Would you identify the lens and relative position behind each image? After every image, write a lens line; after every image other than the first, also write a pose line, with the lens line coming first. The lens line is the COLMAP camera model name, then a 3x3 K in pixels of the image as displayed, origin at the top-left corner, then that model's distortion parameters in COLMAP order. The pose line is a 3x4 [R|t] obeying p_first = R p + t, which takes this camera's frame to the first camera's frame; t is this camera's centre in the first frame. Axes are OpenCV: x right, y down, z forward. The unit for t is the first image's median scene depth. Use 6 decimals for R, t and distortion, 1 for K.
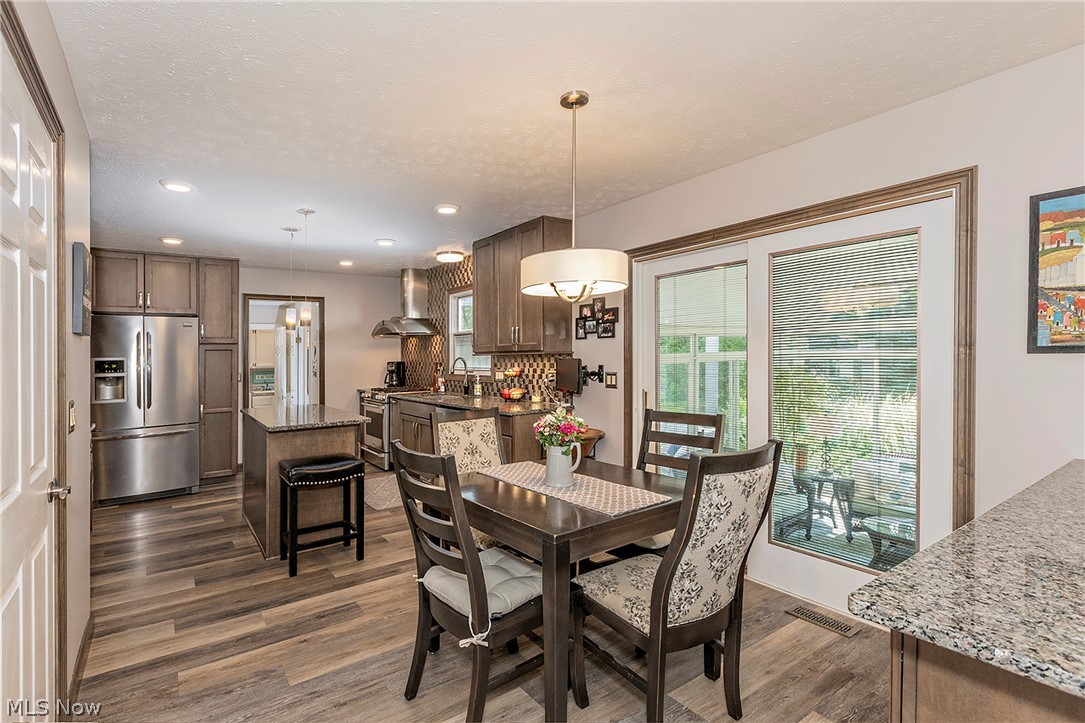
lens RADIAL K [[494.1, 0, 521.6], [0, 494.1, 330.8], [0, 0, 1]] dist [-0.002963, -0.002690]
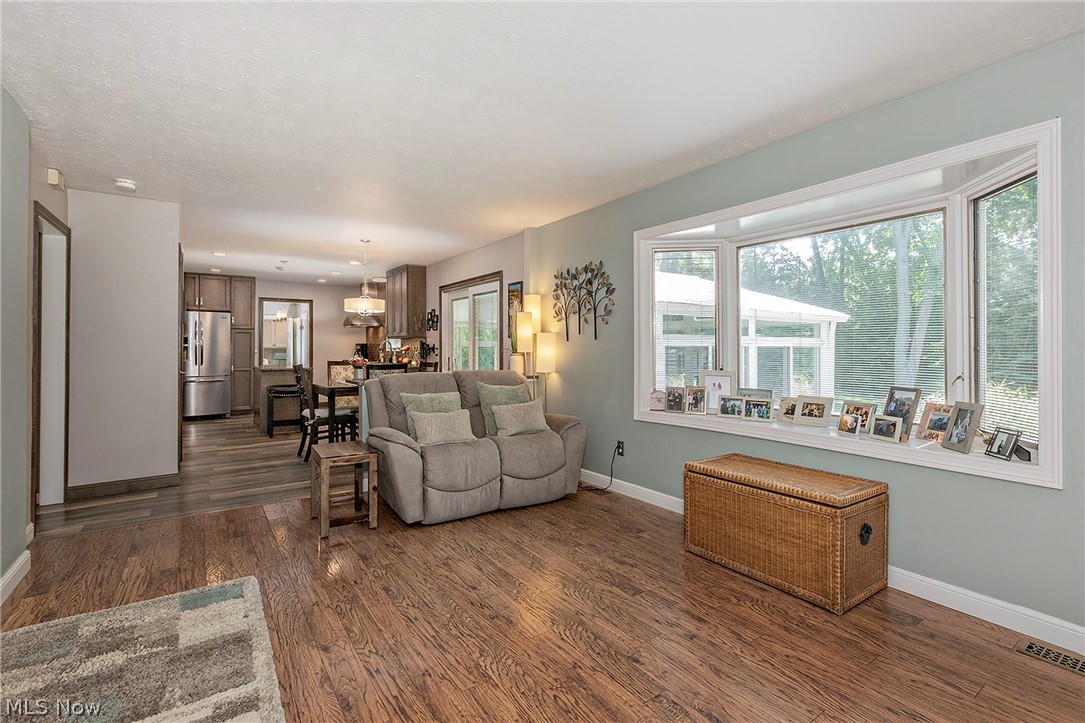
lens RADIAL K [[494.1, 0, 535.6], [0, 494.1, 333.6], [0, 0, 1]] dist [-0.002963, -0.002690]
pose [[0.999201, 0.022587, -0.032965, 0.415642], [-0.021836, 0.999498, 0.022958, -0.017114], [0.033467, -0.022220, 0.999193, -0.609324]]
